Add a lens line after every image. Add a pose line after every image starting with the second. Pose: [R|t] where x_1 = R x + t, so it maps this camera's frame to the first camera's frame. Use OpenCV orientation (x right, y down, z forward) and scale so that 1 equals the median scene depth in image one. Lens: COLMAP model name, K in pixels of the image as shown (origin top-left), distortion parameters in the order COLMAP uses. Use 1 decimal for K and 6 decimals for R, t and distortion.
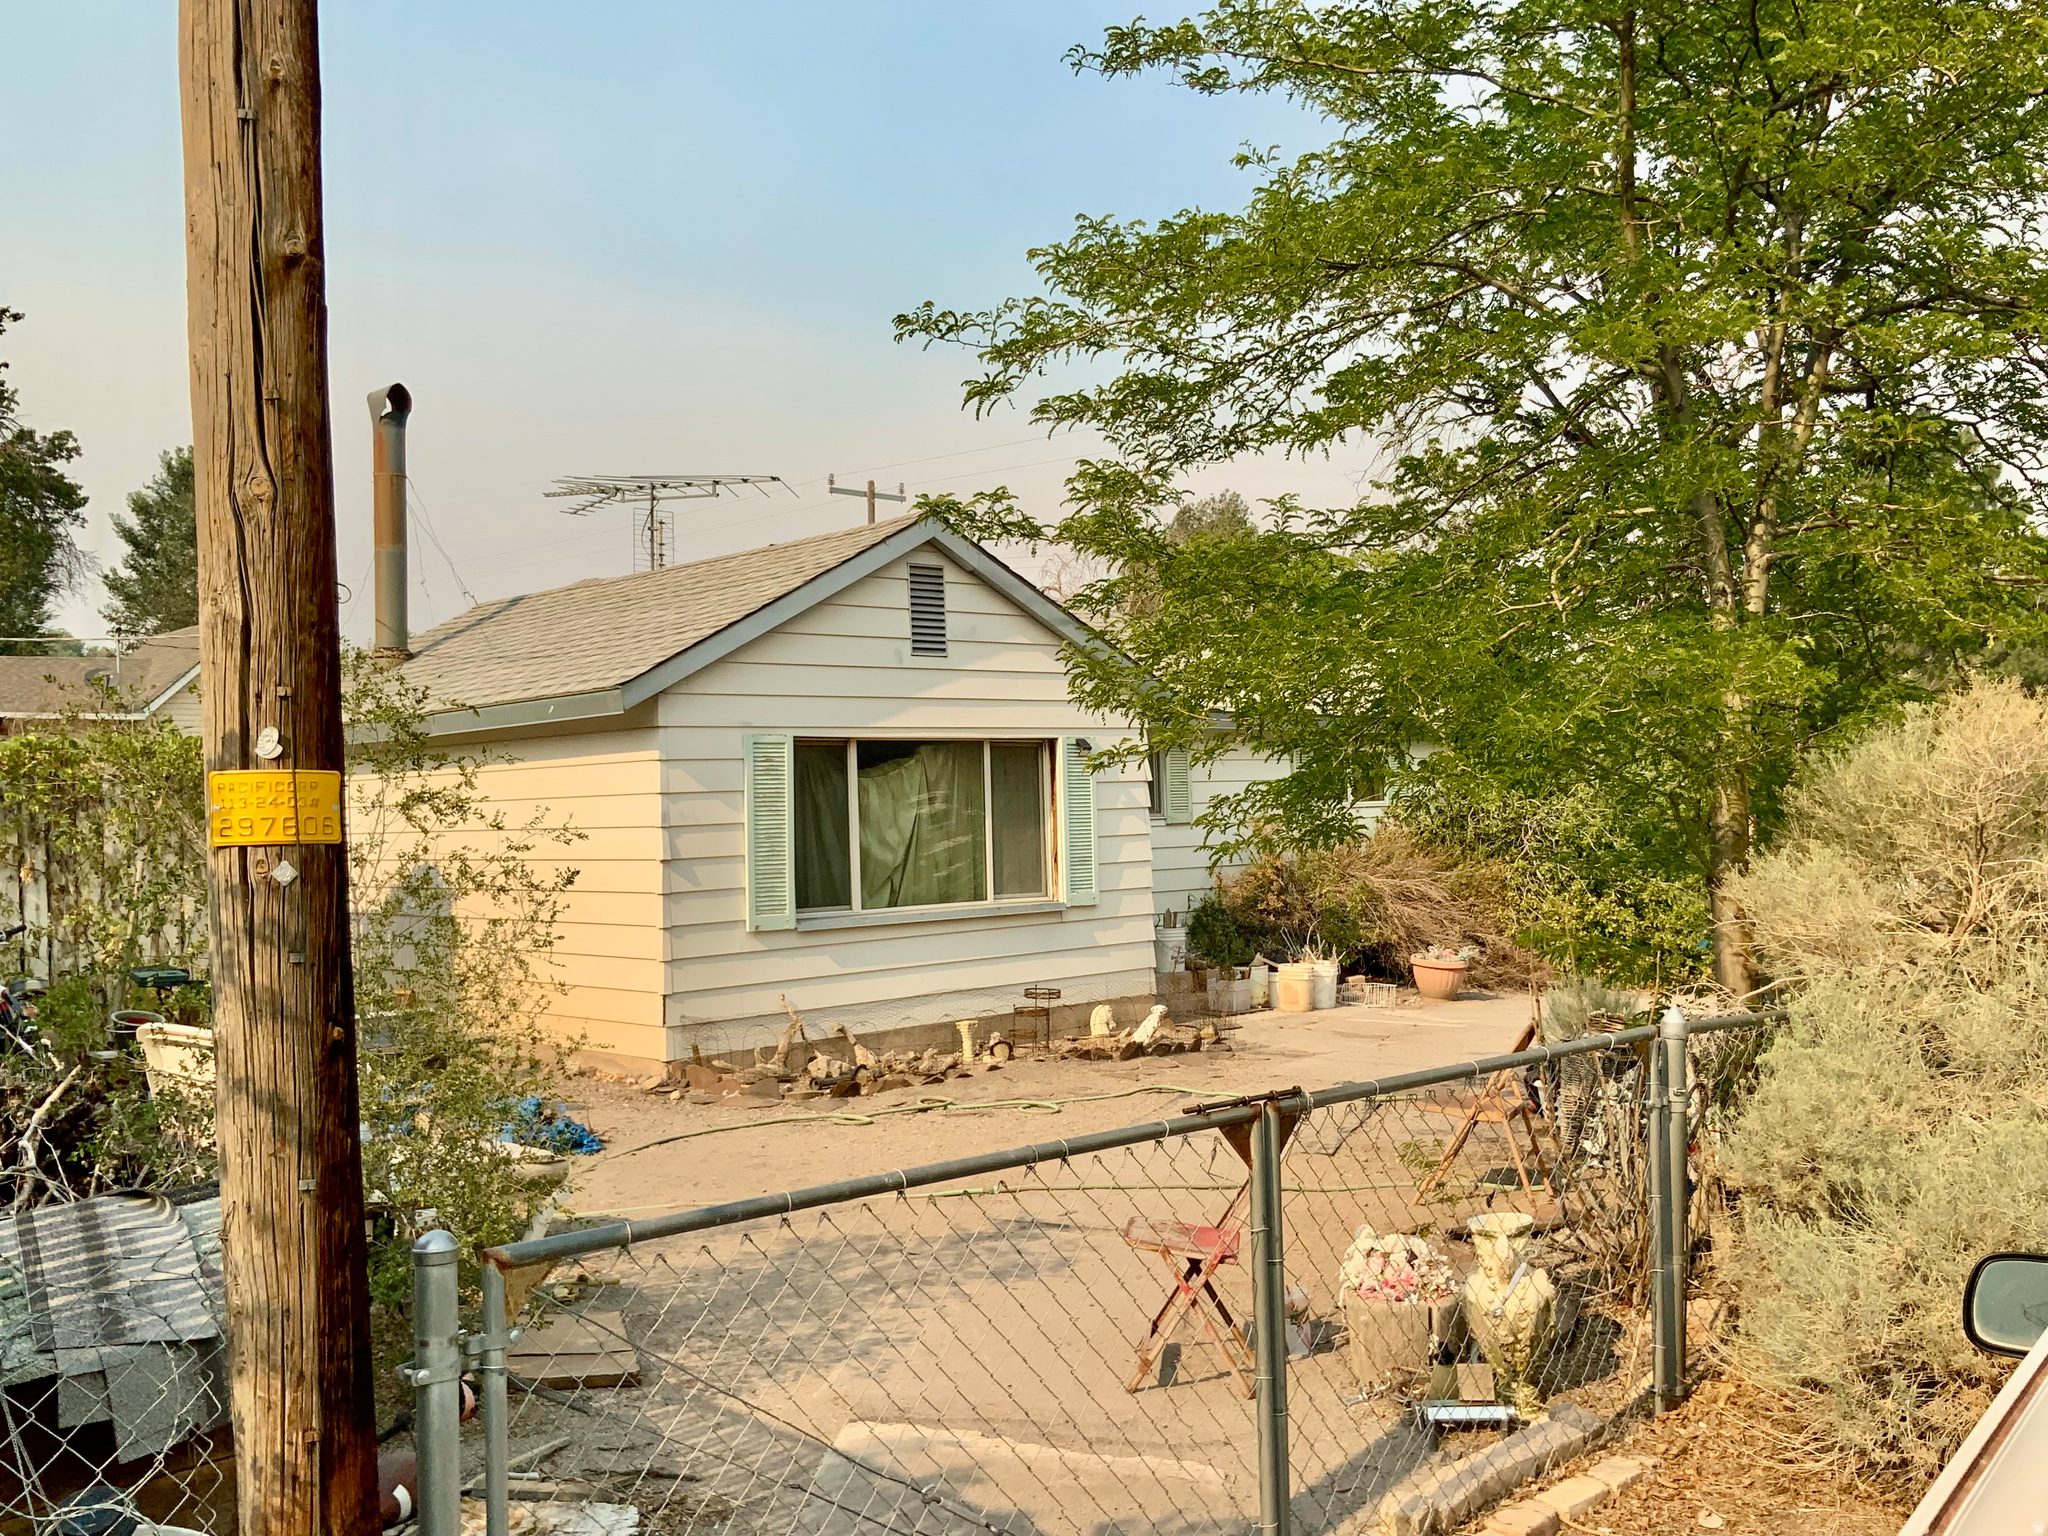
lens RADIAL K [[1921.3, 0, 1008.0], [0, 1921.3, 760.7], [0, 0, 1]] dist [0.135911, -0.294931]
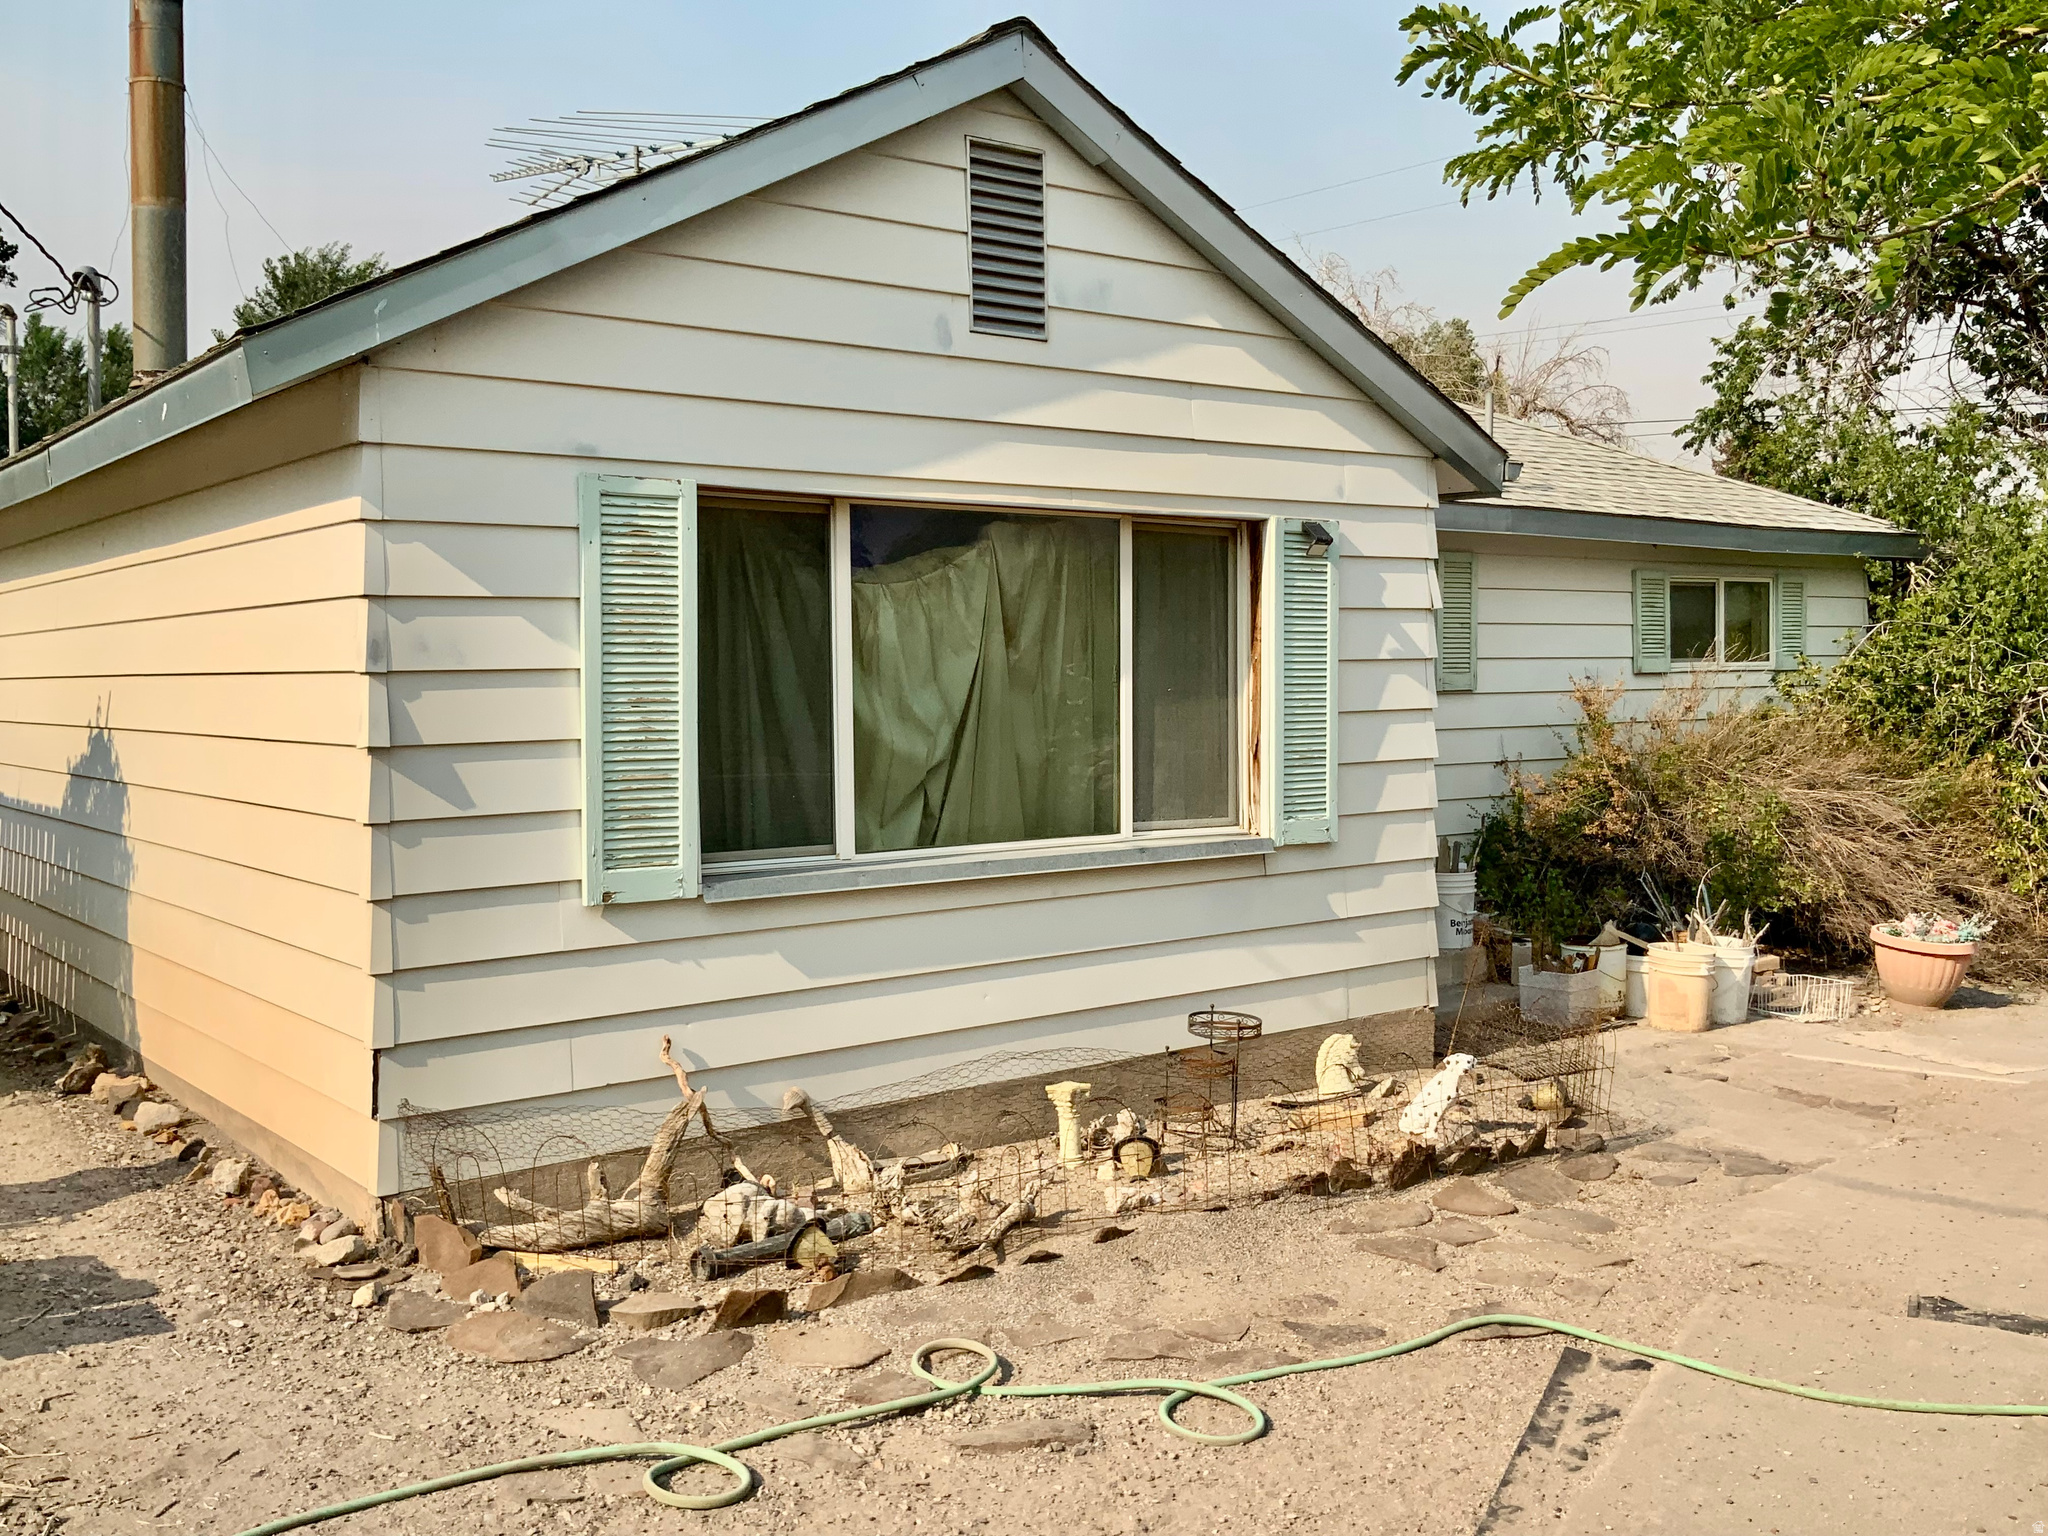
lens RADIAL K [[1921.3, 0, 1008.0], [0, 1921.3, 760.7], [0, 0, 1]] dist [0.135911, -0.294931]
pose [[0.995409, 0.023367, -0.092820, 0.006778], [-0.016773, 0.997321, 0.071202, 0.018139], [0.094235, -0.069318, 0.993134, 0.506684]]
